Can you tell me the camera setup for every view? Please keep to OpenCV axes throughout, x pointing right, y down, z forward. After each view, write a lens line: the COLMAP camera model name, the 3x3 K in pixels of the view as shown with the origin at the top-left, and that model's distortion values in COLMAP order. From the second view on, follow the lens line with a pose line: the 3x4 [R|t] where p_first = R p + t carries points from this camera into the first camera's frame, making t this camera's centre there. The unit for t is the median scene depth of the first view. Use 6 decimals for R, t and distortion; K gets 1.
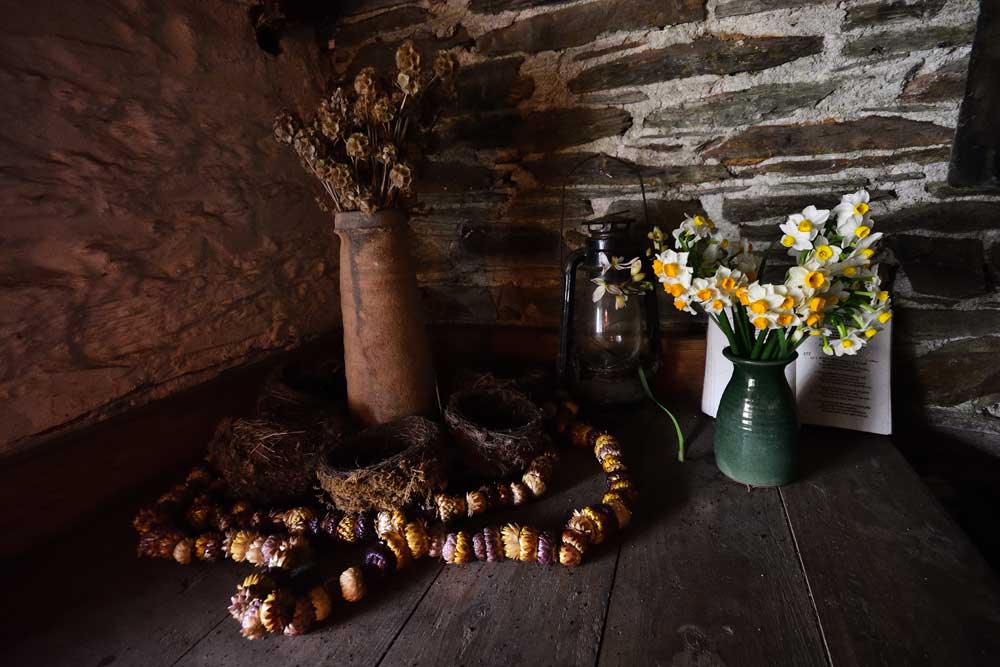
lens RADIAL K [[421.4, 0, 500.0], [0, 421.4, 333.5], [0, 0, 1]] dist [0.001732, -0.011364]
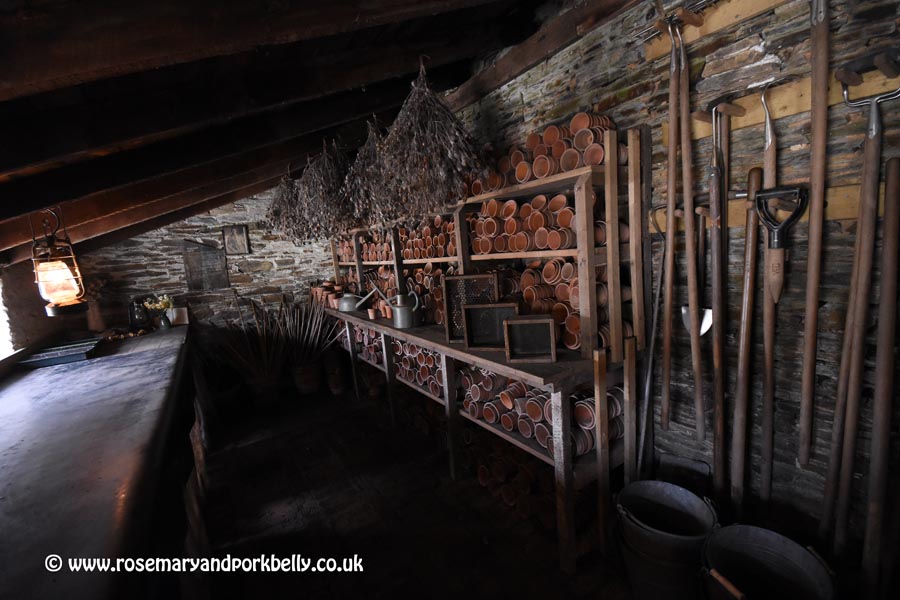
lens RADIAL K [[379.2, 0, 450.0], [0, 379.2, 300.0], [0, 0, 1]] dist [0.001732, -0.011364]
pose [[0.556755, -0.090893, 0.825689, -1.754787], [0.278929, 0.956739, -0.082761, 1.501491], [-0.782447, 0.276386, 0.558021, -5.742506]]
